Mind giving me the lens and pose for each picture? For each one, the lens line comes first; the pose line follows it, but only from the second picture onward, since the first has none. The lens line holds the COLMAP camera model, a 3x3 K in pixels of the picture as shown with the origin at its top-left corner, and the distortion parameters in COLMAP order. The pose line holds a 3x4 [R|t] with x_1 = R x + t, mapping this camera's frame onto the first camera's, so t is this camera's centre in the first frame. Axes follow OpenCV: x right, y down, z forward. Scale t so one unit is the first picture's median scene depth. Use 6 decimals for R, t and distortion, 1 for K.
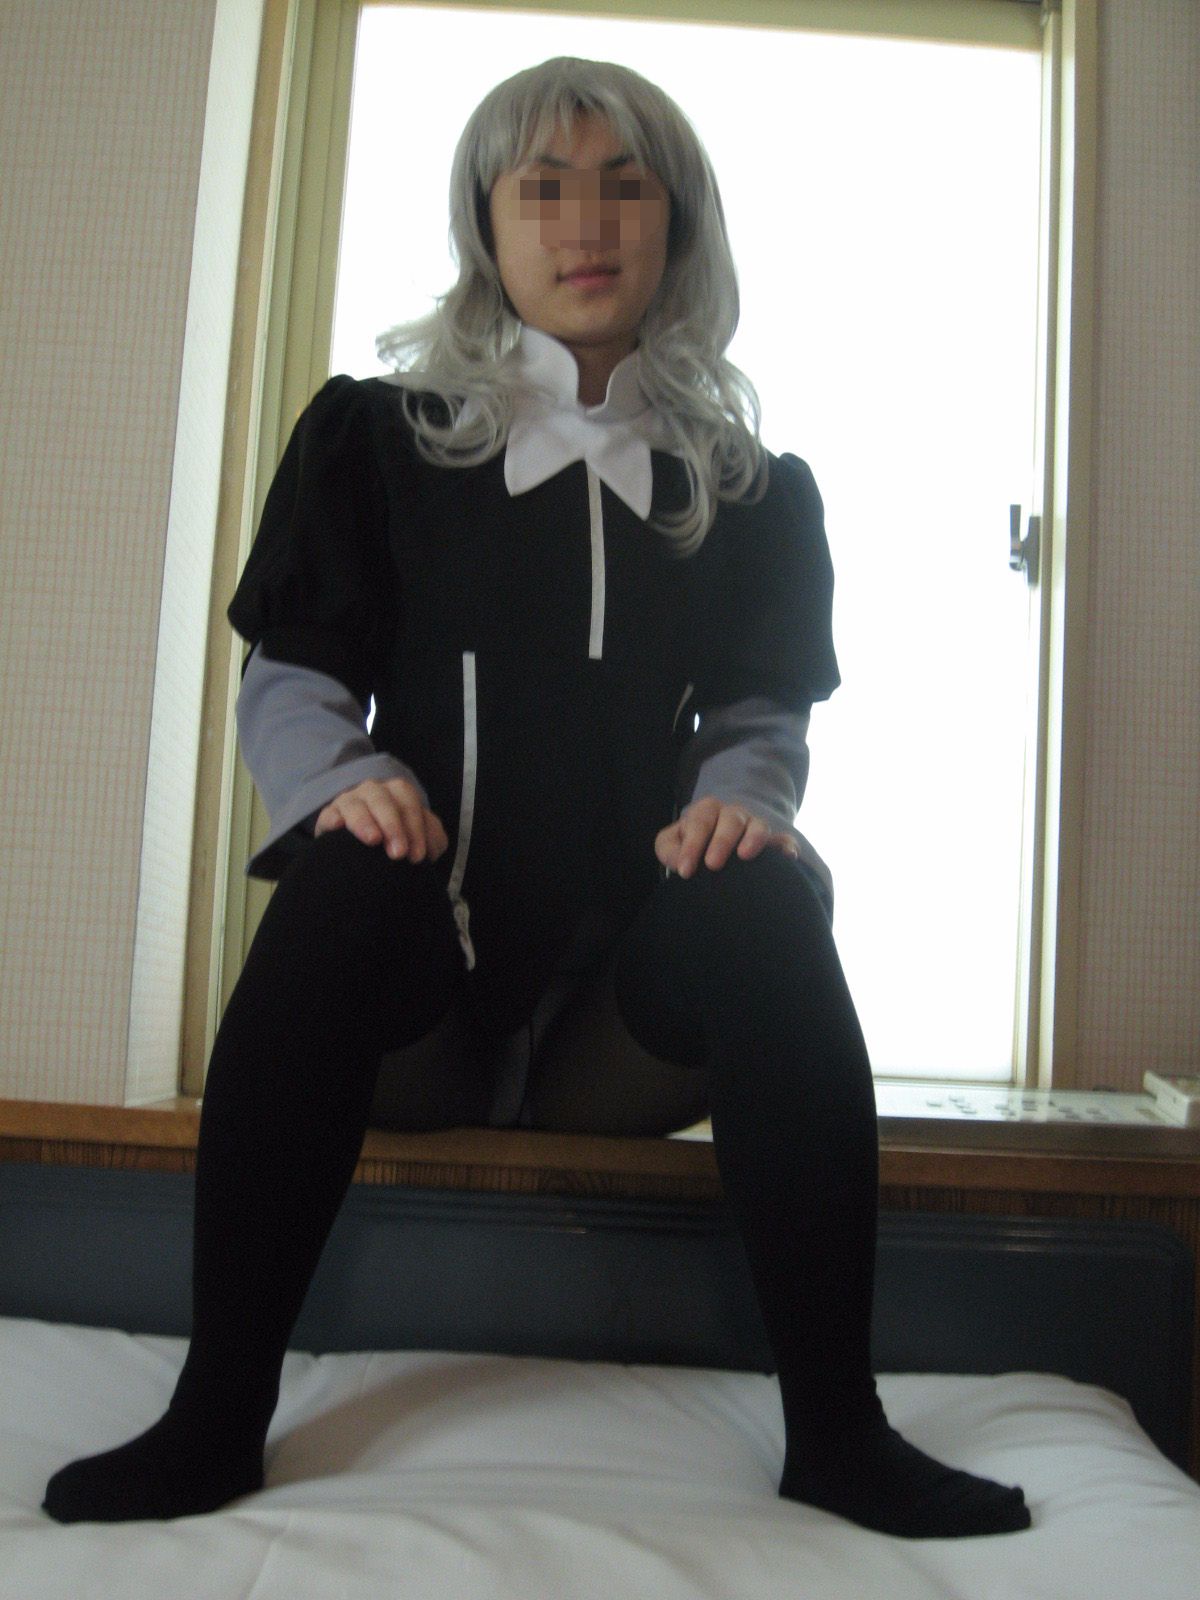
lens RADIAL K [[2216.8, 0, 600.0], [0, 2216.8, 813.8], [0, 0, 1]] dist [-0.059280, 0.000000]
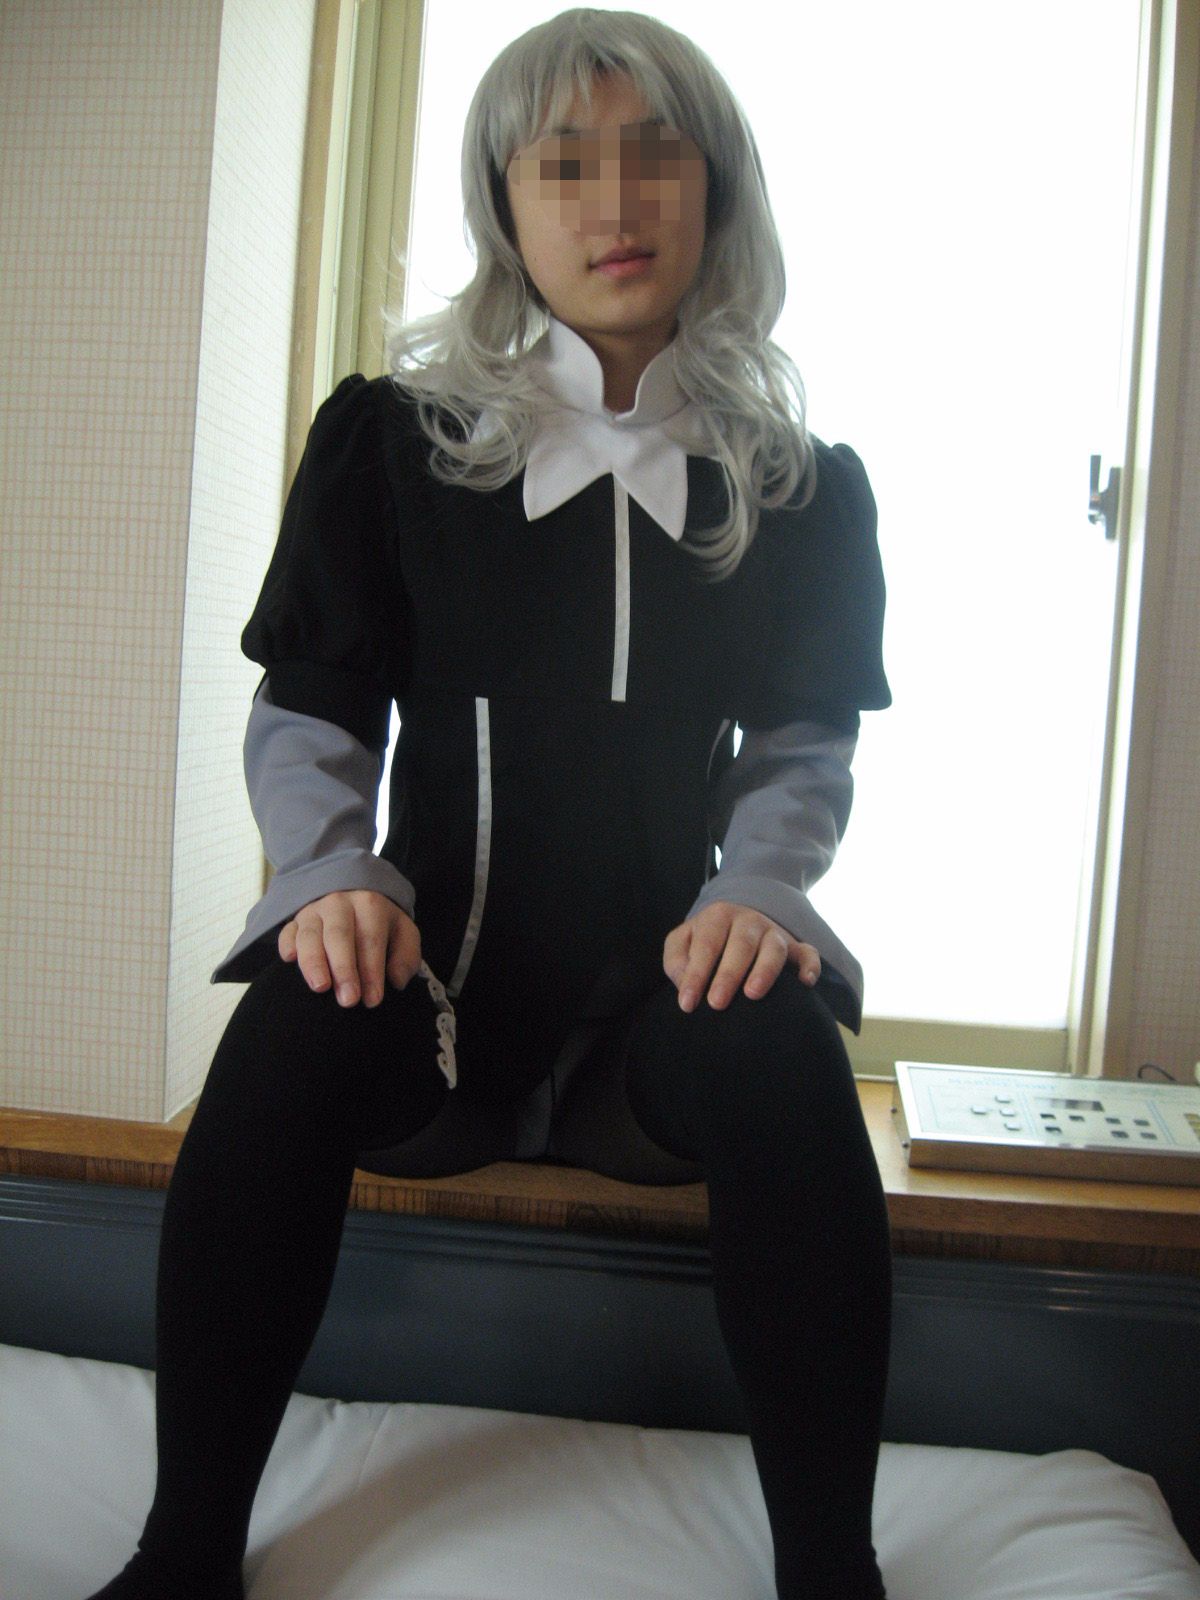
lens RADIAL K [[1600.0, 0, 609.4], [0, 1600.0, 793.0], [0, 0, 1]] dist [-0.035266, 0.000000]
pose [[0.994083, 0.014217, -0.107690, 0.065488], [0.004613, 0.984978, 0.172616, -0.143557], [0.108527, -0.172091, 0.979085, 0.328727]]
